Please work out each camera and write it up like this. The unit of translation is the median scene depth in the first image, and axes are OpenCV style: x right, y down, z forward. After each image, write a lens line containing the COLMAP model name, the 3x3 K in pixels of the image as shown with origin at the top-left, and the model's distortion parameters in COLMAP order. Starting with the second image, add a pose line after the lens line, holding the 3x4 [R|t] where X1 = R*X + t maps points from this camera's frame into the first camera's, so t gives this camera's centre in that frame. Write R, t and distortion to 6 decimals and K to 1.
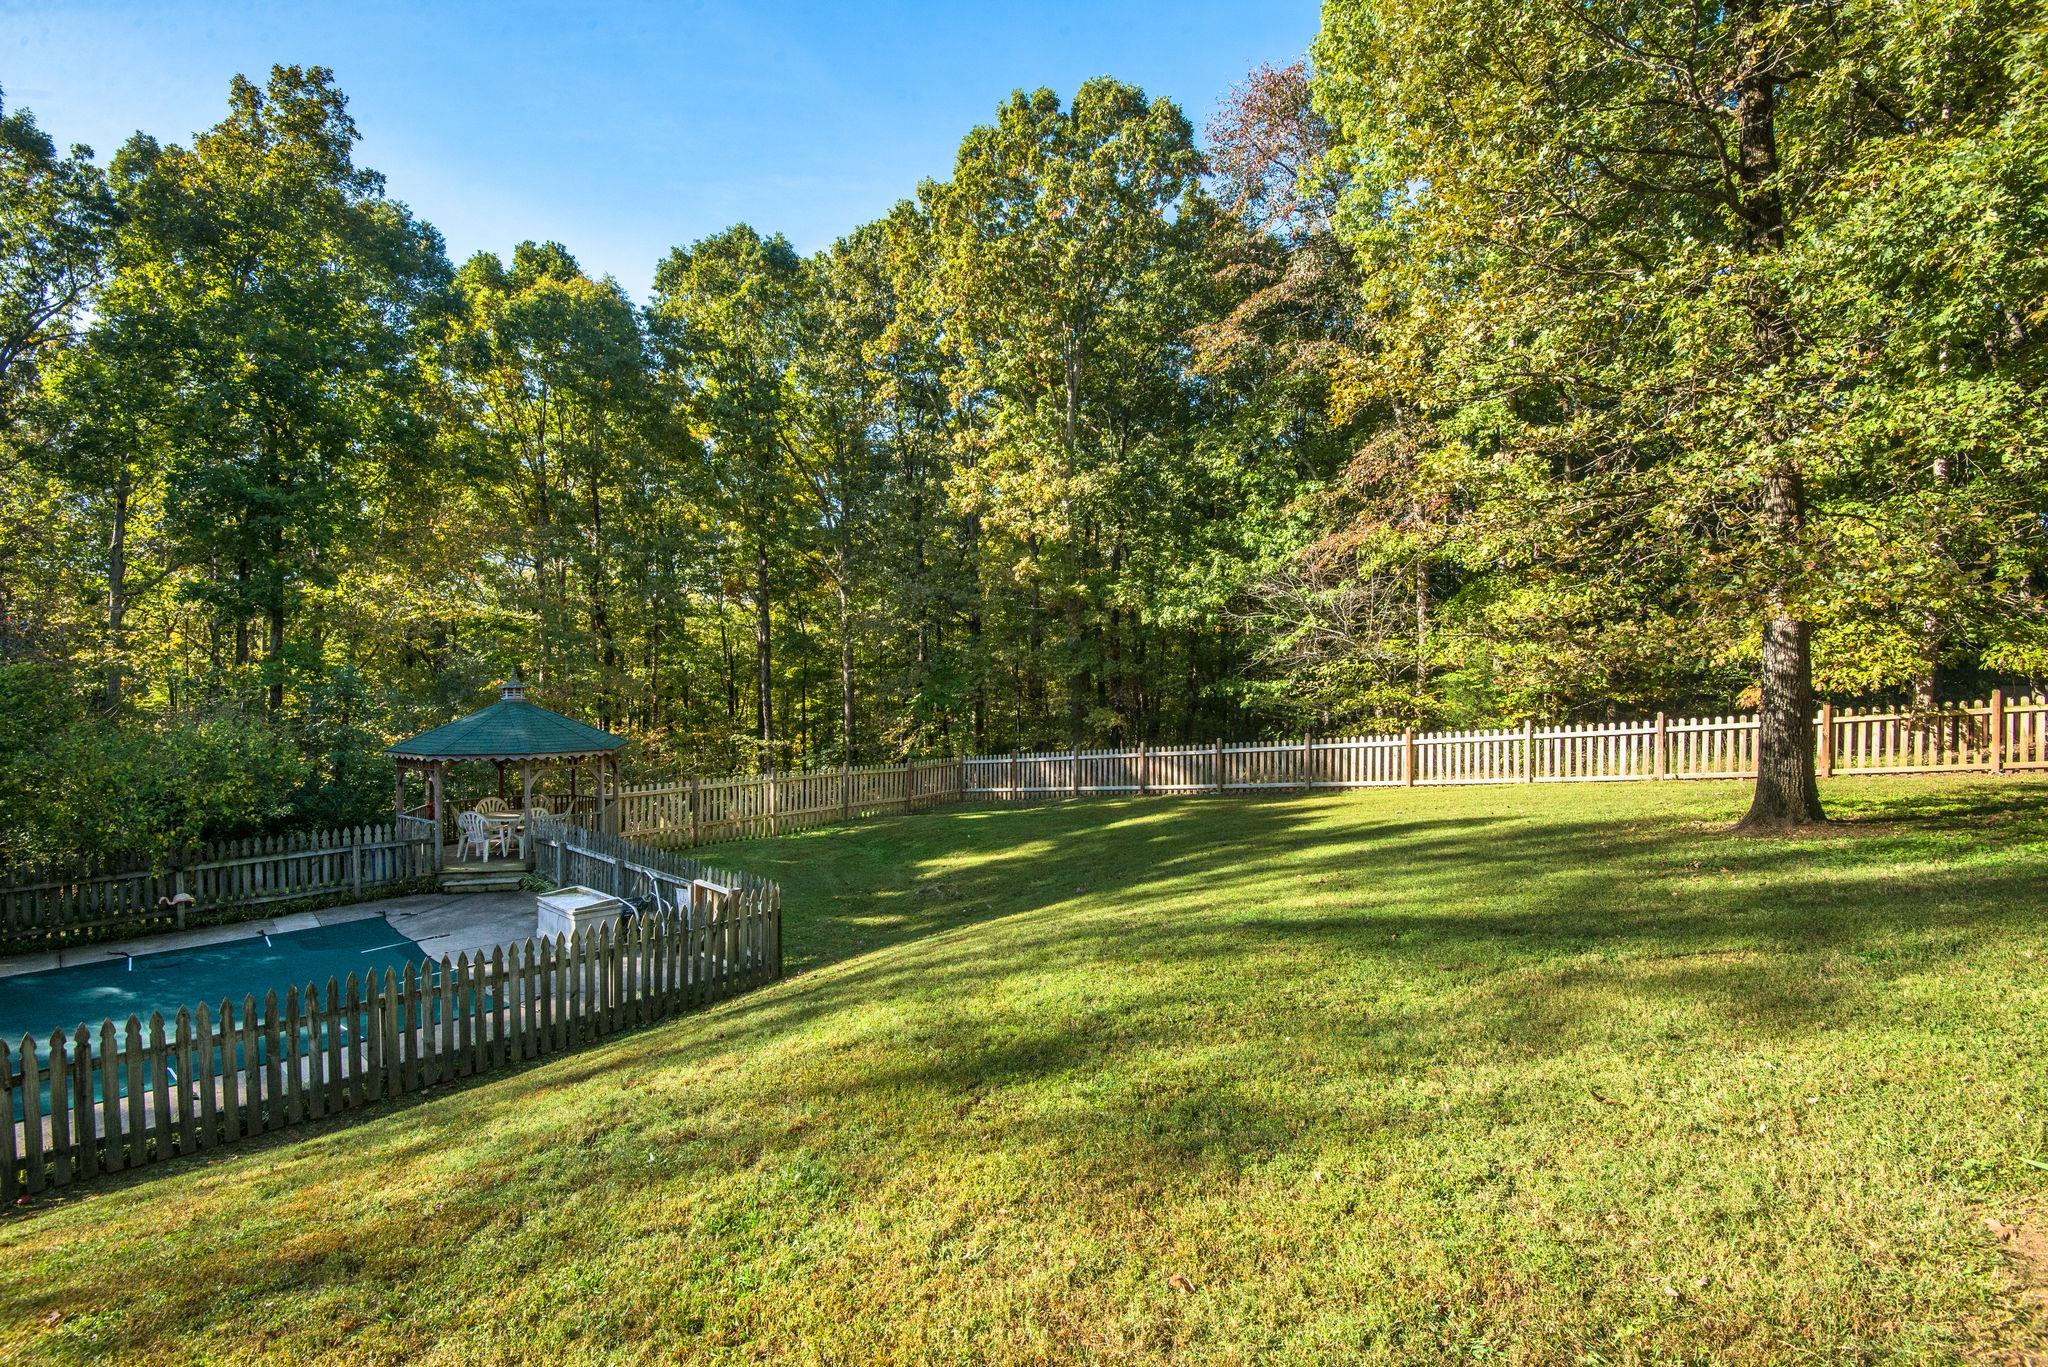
lens RADIAL K [[949.8, 0, 1024.0], [0, 949.8, 683.5], [0, 0, 1]] dist [0.002718, -0.026253]
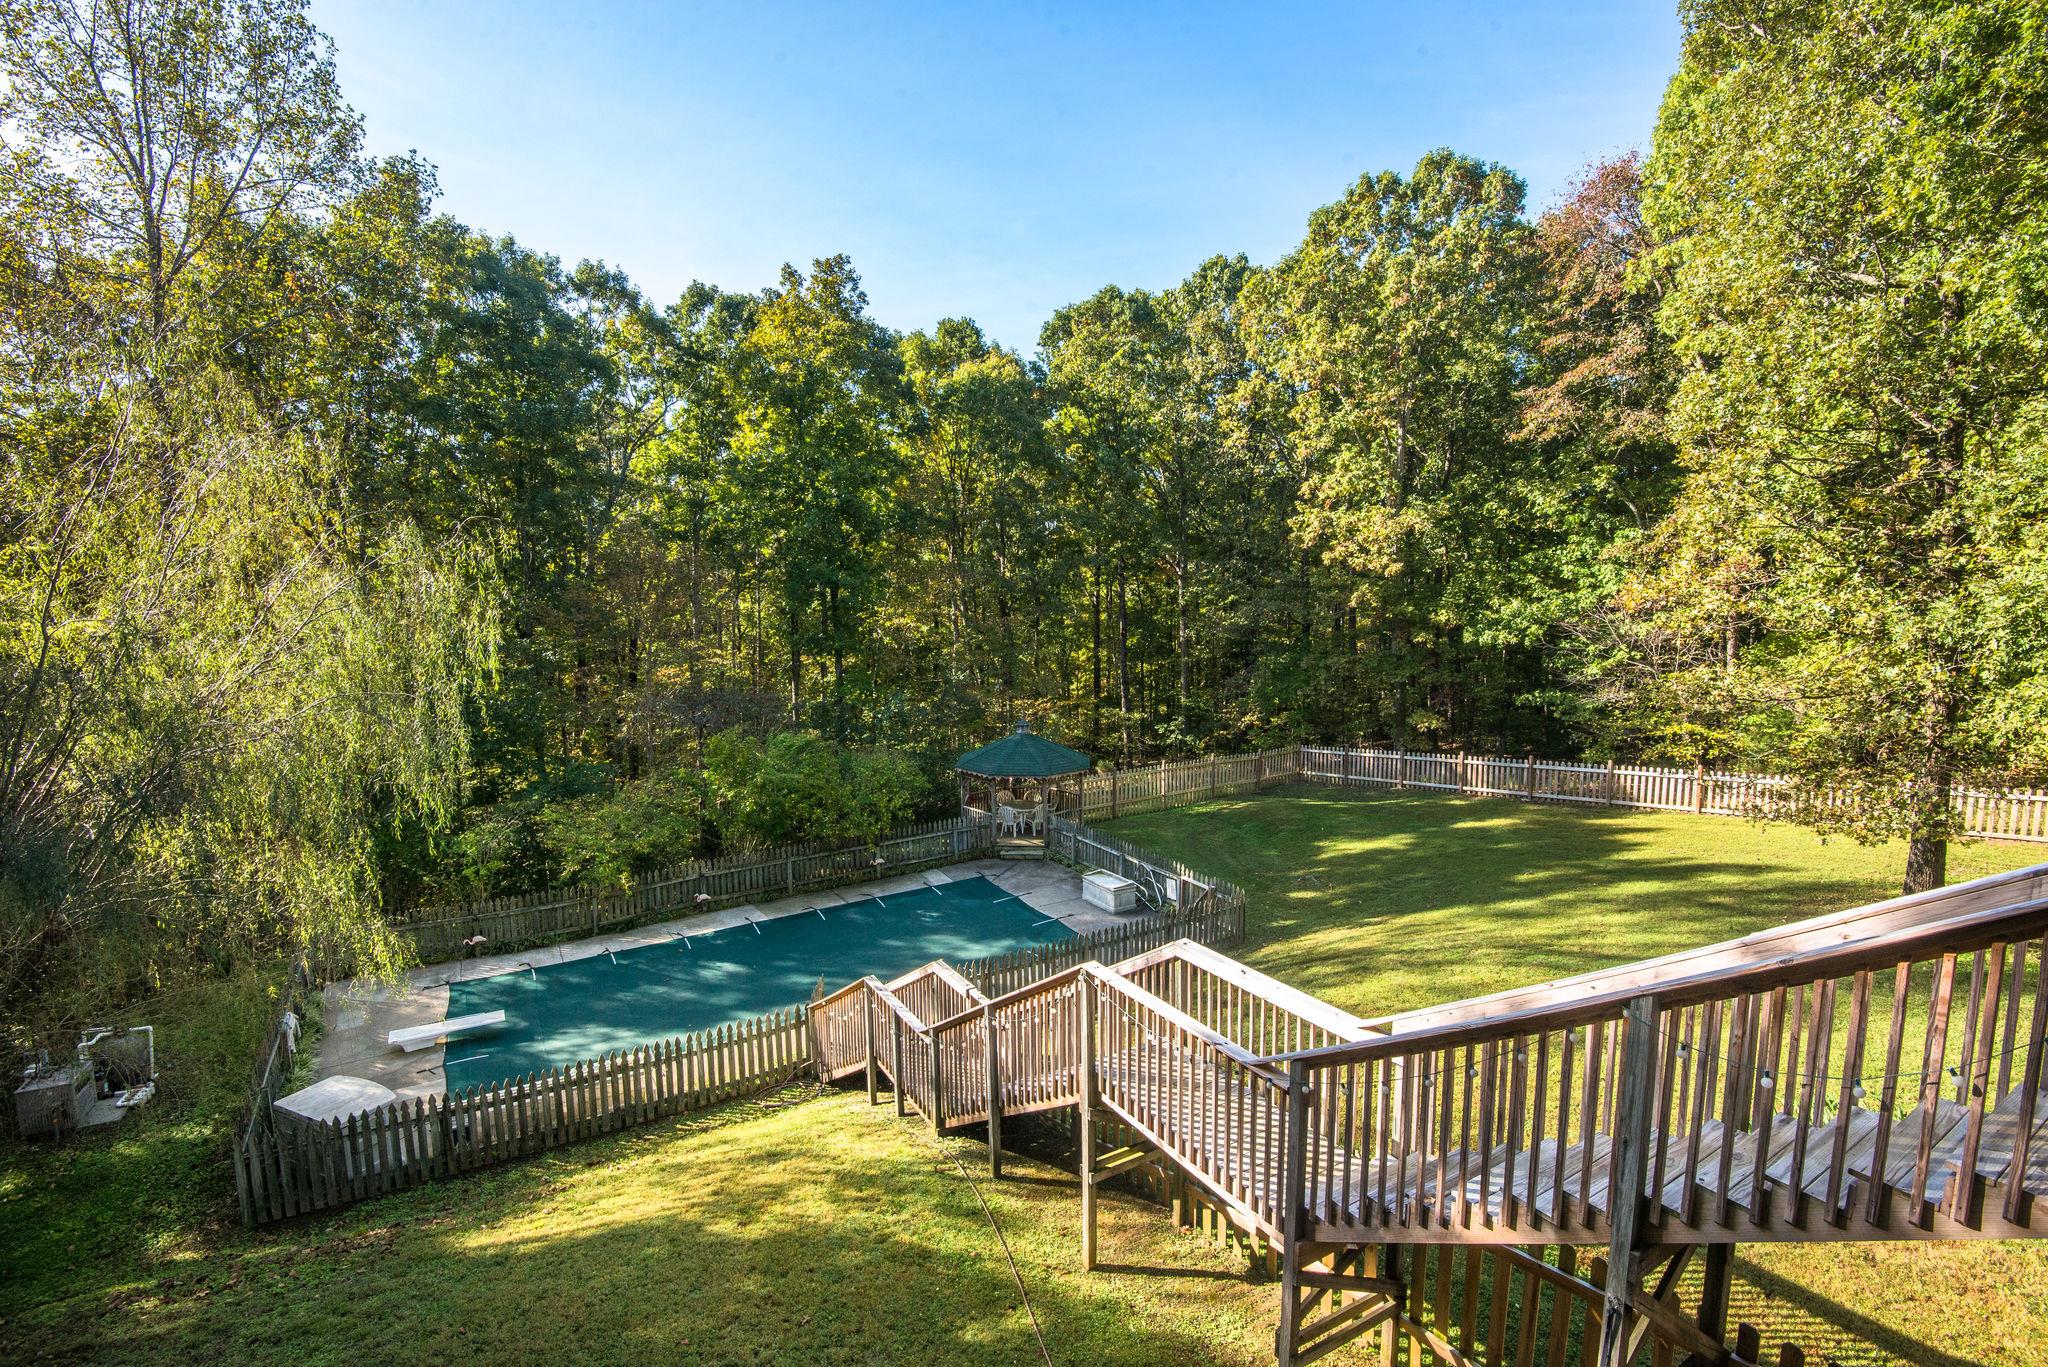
lens RADIAL K [[949.8, 0, 1024.0], [0, 949.8, 683.5], [0, 0, 1]] dist [0.002718, -0.026253]
pose [[0.957680, 0.020843, -0.287079, -0.060113], [0.008209, 0.994991, 0.099626, -0.134195], [0.287717, -0.097767, 0.952712, -0.288711]]
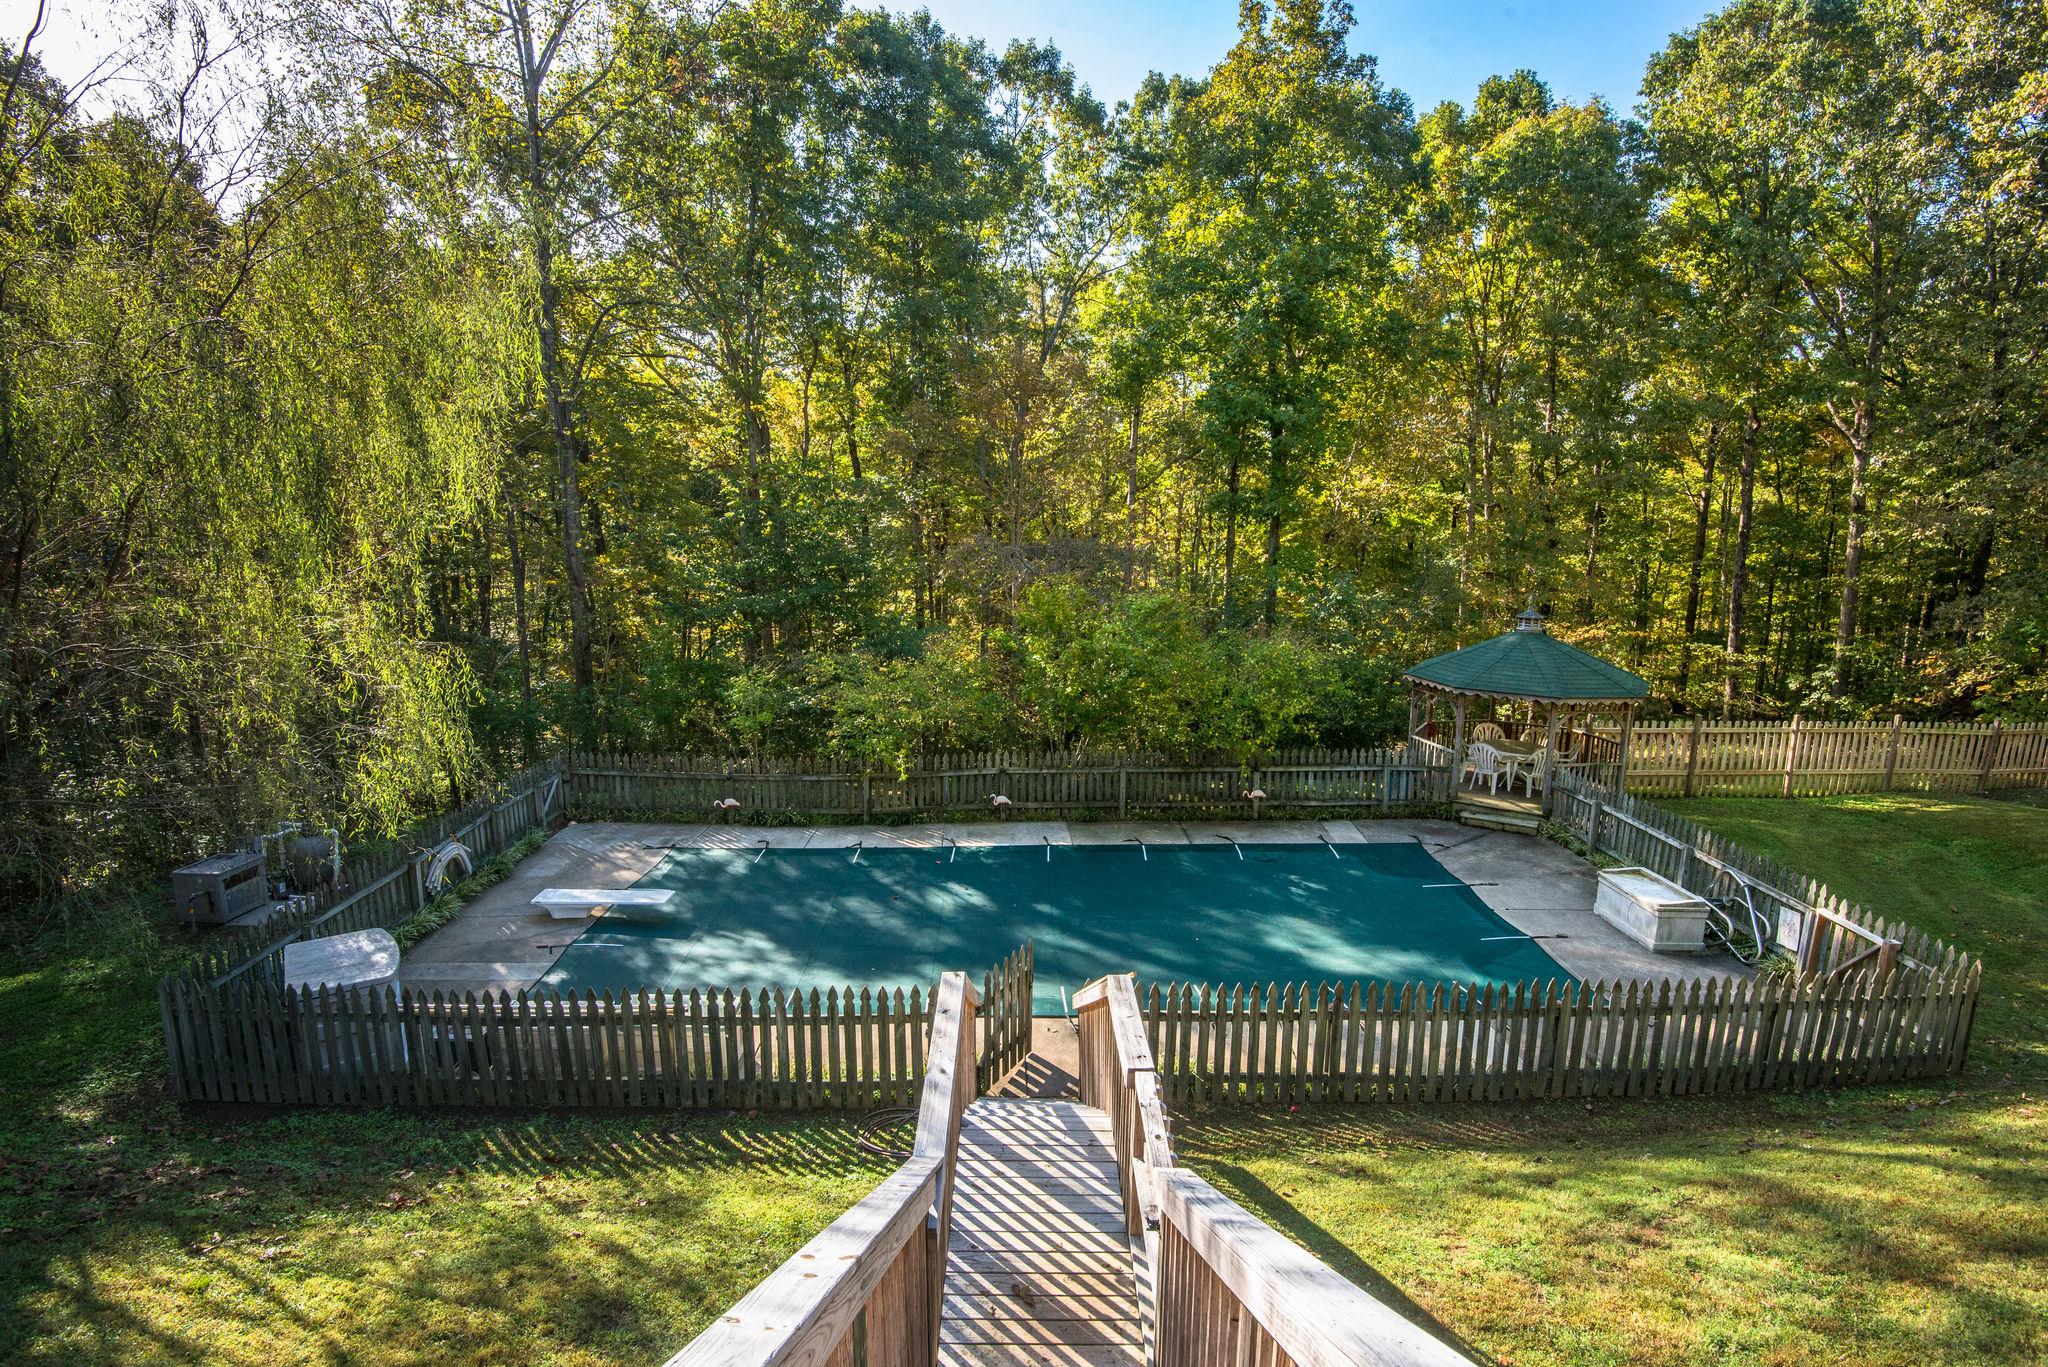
lens RADIAL K [[1001.8, 0, 1017.5], [0, 1001.8, 683.9], [0, 0, 1]] dist [-0.003078, -0.017575]
pose [[0.682752, 0.126649, -0.719590, -0.099183], [-0.015262, 0.987120, 0.159254, -0.050886], [0.730491, -0.097748, 0.675891, -0.036794]]
